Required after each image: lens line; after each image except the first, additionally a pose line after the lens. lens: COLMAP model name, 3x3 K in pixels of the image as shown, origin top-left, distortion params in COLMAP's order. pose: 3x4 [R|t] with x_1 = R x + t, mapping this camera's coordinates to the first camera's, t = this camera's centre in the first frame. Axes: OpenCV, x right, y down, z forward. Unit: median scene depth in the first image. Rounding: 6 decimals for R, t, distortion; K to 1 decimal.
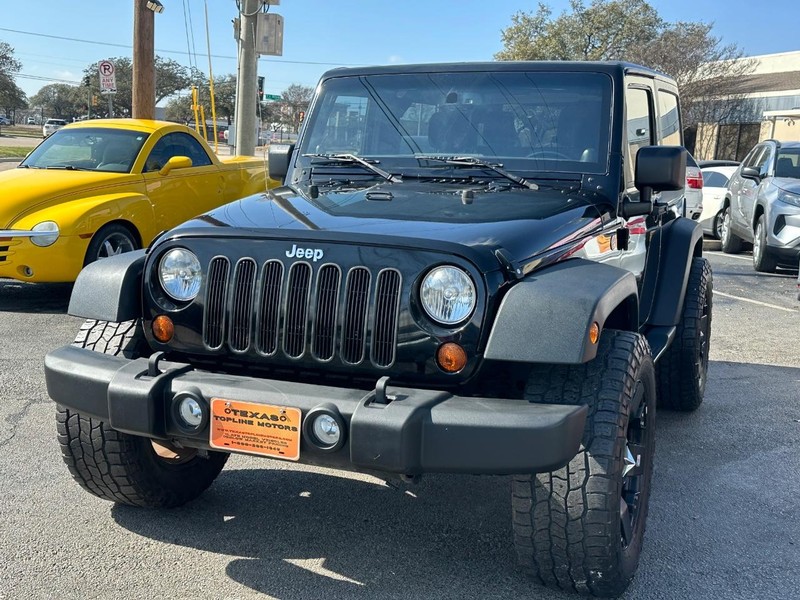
lens RADIAL K [[954.5, 0, 402.1], [0, 954.5, 302.6], [0, 0, 1]] dist [0.210265, -0.469170]
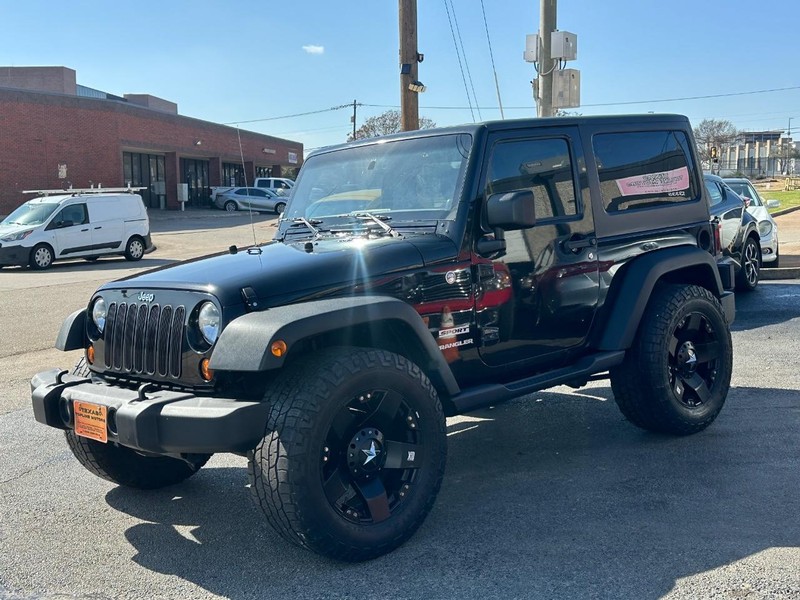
lens RADIAL K [[974.7, 0, 400.0], [0, 974.7, 300.0], [0, 0, 1]] dist [0.176228, -0.329601]
pose [[0.902210, -0.042335, -0.429214, 0.840161], [0.019461, 0.998153, -0.057545, 0.041701], [0.430858, 0.043564, 0.901368, -0.129758]]
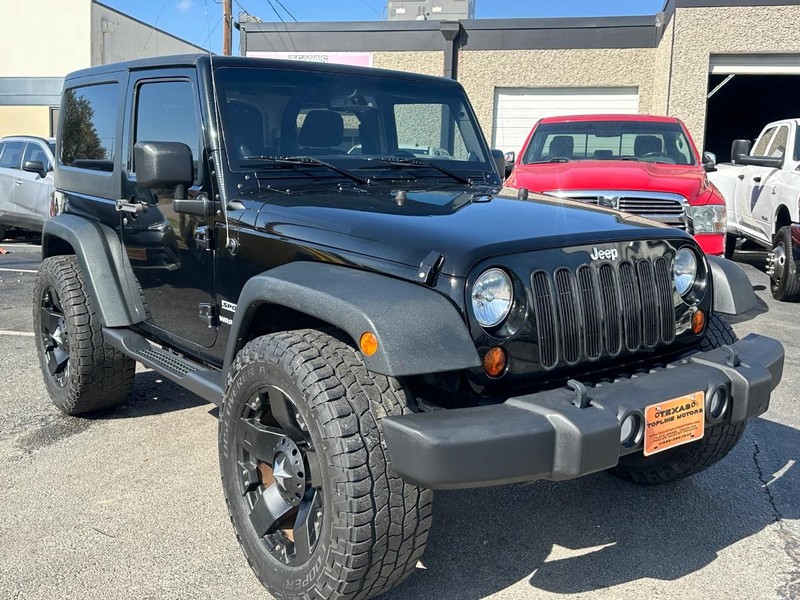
lens RADIAL K [[814.5, 0, 400.0], [0, 814.5, 300.0], [0, 0, 1]] dist [0.197014, -0.457763]
pose [[0.497970, -0.164986, 0.851355, -0.970782], [0.138514, 0.984263, 0.109724, -0.130141], [-0.856060, 0.063286, 0.512987, 0.729924]]
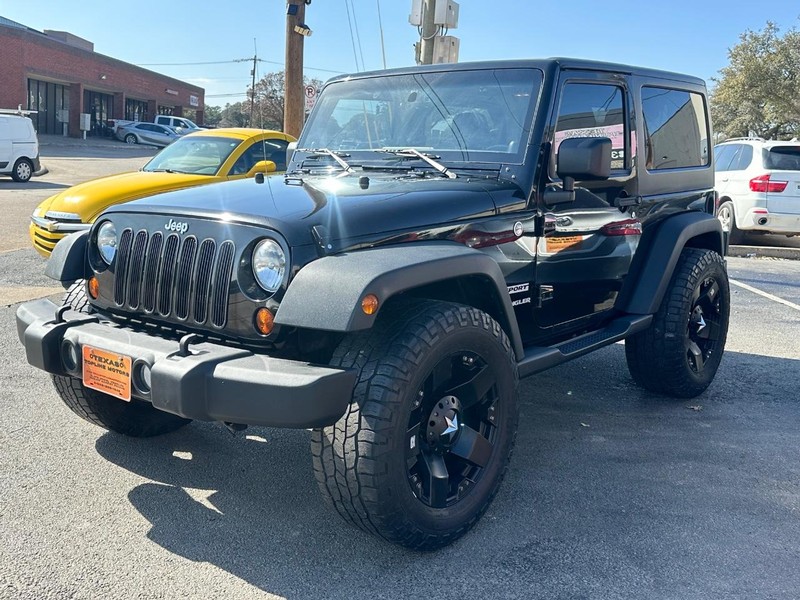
lens RADIAL K [[814.5, 0, 400.0], [0, 814.5, 300.0], [0, 0, 1]] dist [0.197014, -0.457763]
pose [[0.955637, 0.046633, -0.290832, 0.448847], [-0.043935, 0.998909, 0.015803, 0.009681], [0.291252, -0.002324, 0.956644, 0.121980]]
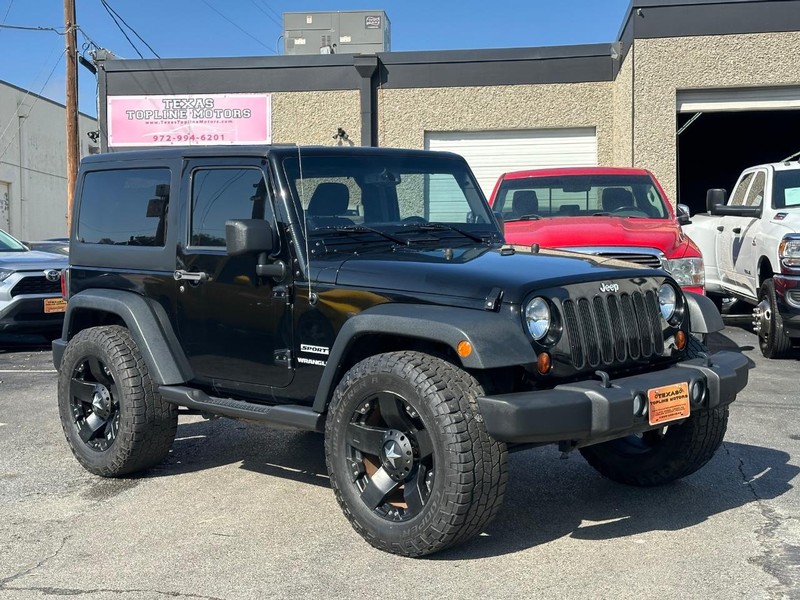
lens RADIAL K [[1182.7, 0, 385.5], [0, 1182.7, 301.2], [0, 0, 1]] dist [0.140829, -0.044007]
pose [[0.404004, -0.099338, 0.909348, -1.820006], [0.181912, 0.982956, 0.026559, -0.137632], [-0.896487, 0.154691, 0.415189, 0.566382]]
